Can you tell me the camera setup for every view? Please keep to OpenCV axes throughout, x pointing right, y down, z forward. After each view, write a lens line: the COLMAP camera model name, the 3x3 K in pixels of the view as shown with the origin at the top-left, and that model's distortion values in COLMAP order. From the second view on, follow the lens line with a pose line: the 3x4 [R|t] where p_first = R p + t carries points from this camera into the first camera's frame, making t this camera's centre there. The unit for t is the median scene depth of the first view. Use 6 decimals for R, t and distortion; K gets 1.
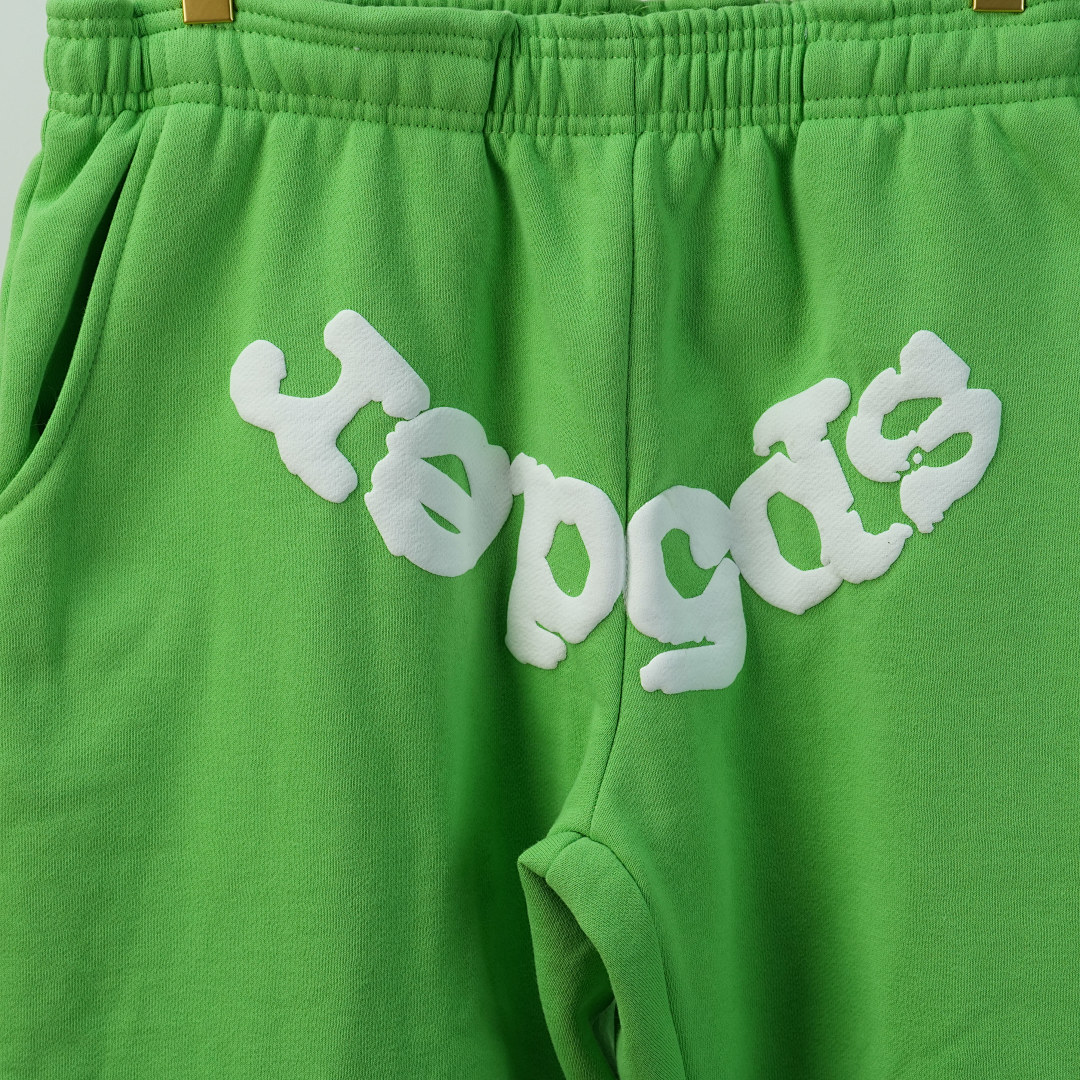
lens RADIAL K [[3404.0, 0, 540.0], [0, 3404.0, 540.0], [0, 0, 1]] dist [0.085913, 0.092463]
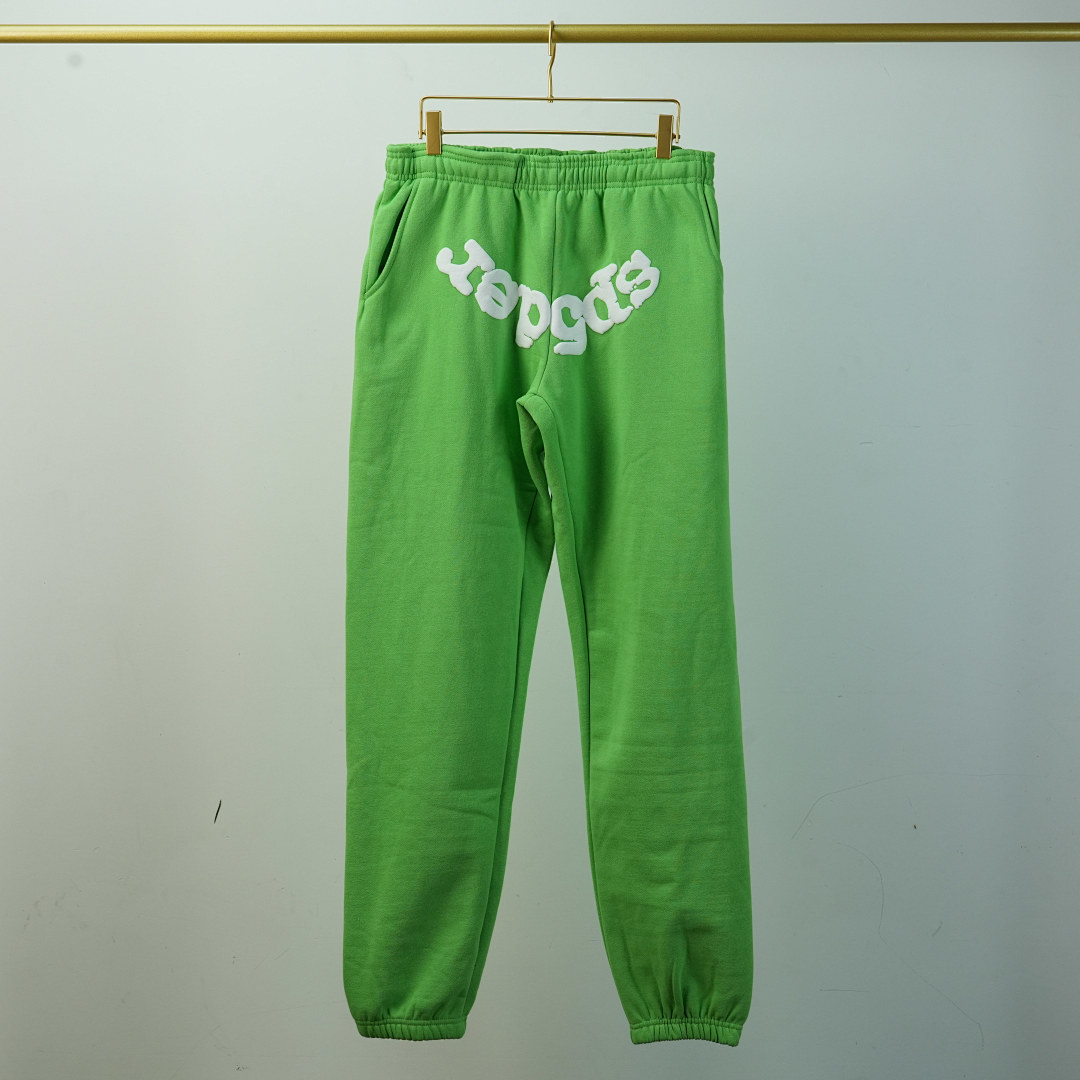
lens RADIAL K [[3404.0, 0, 540.0], [0, 3404.0, 540.0], [0, 0, 1]] dist [0.085913, 0.092463]
pose [[0.999225, 0.031791, -0.023225, 0.100994], [-0.031895, 0.999483, -0.004137, 0.245858], [0.023081, 0.004875, 0.999722, -2.414490]]
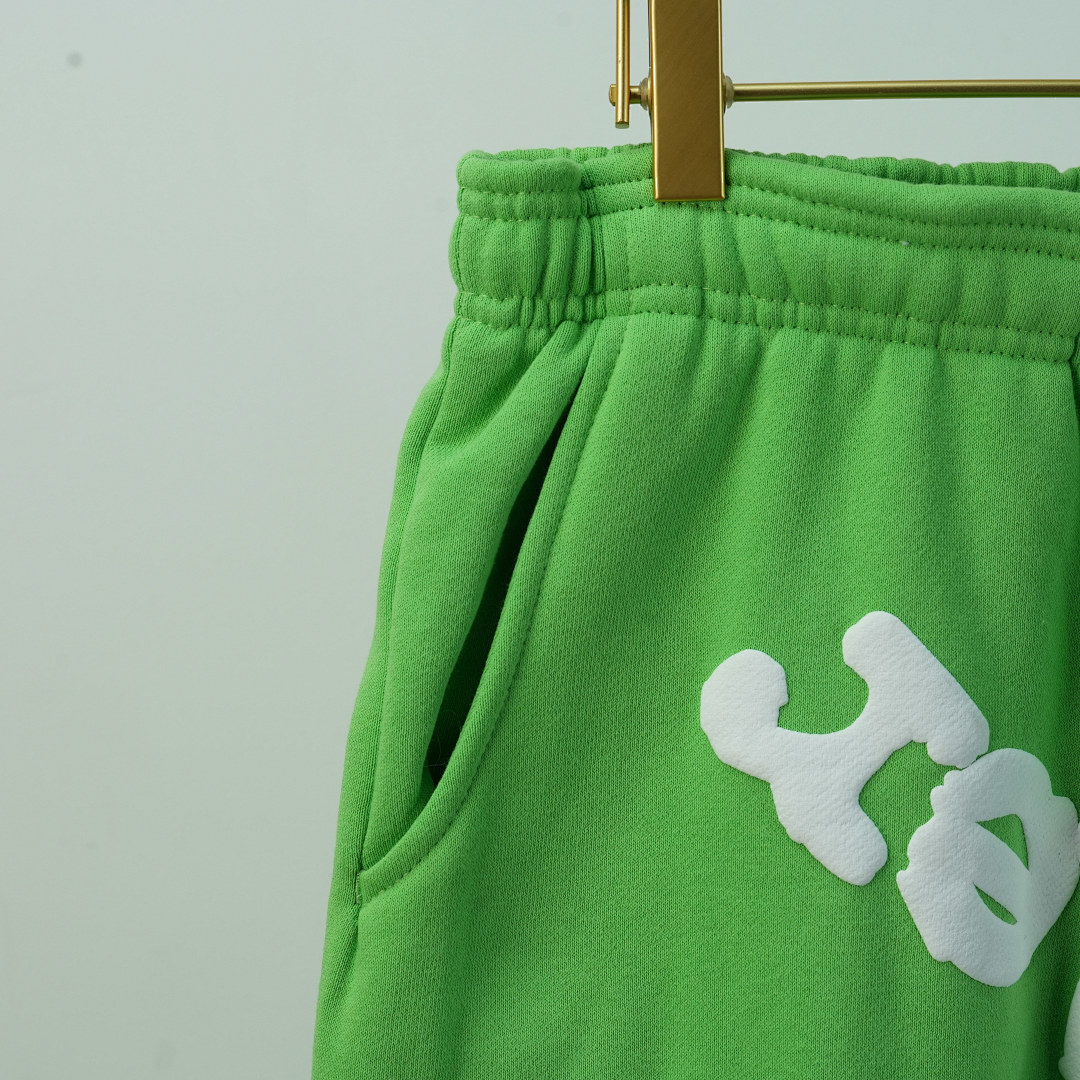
lens RADIAL K [[3404.0, 0, 540.0], [0, 3404.0, 540.0], [0, 0, 1]] dist [0.085913, 0.092463]
pose [[0.998880, 0.019572, 0.043072, -0.156983], [-0.019292, 0.999790, -0.006894, -0.075947], [-0.043198, 0.006055, 0.999048, 0.298299]]
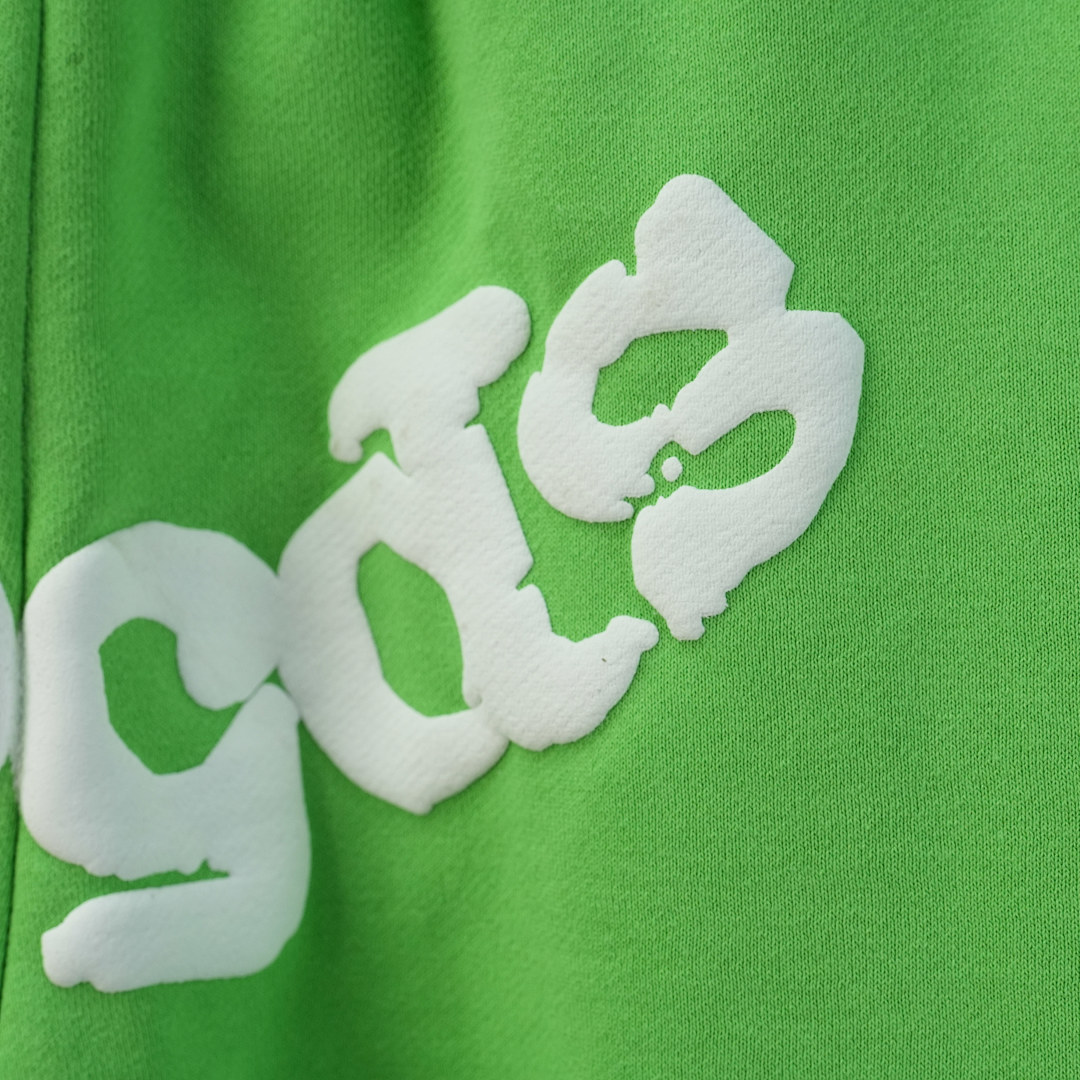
lens RADIAL K [[3404.0, 0, 540.0], [0, 3404.0, 540.0], [0, 0, 1]] dist [0.085913, 0.092463]
pose [[0.999774, 0.019989, -0.007172, 0.095818], [-0.020144, 0.999549, -0.022280, -0.004688], [0.006723, 0.022420, 0.999726, 0.555863]]
